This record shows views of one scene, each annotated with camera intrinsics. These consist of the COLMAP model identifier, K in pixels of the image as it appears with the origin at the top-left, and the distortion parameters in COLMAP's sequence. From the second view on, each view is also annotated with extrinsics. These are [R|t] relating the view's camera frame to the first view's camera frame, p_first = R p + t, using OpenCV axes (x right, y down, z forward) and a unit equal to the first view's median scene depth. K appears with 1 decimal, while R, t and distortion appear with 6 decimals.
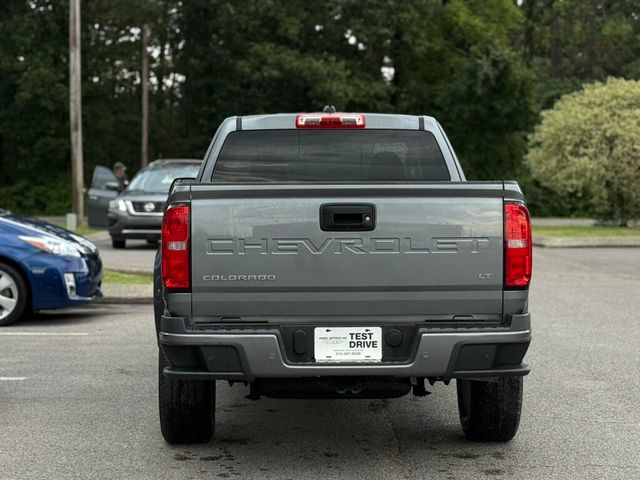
lens RADIAL K [[488.0, 0, 320.0], [0, 488.0, 240.0], [0, 0, 1]] dist [0.010750, 0.001689]
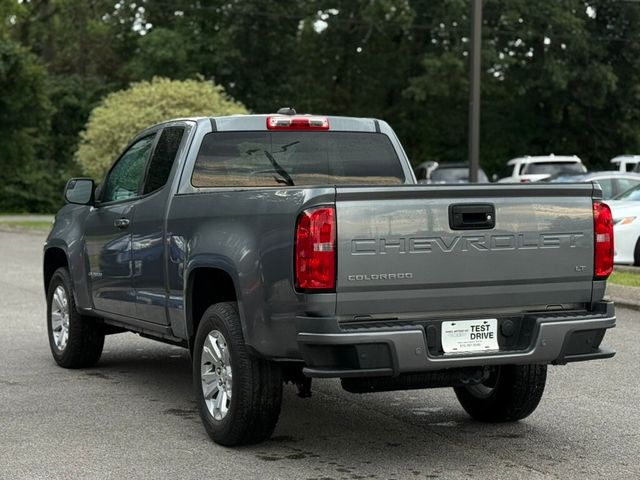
lens RADIAL K [[473.0, 0, 320.0], [0, 473.0, 240.0], [0, 0, 1]] dist [0.060824, -0.077819]
pose [[0.989848, -0.022196, 0.140384, -0.404012], [0.021727, 0.999752, 0.004870, -0.007519], [-0.140457, -0.001770, 0.990085, 0.022660]]
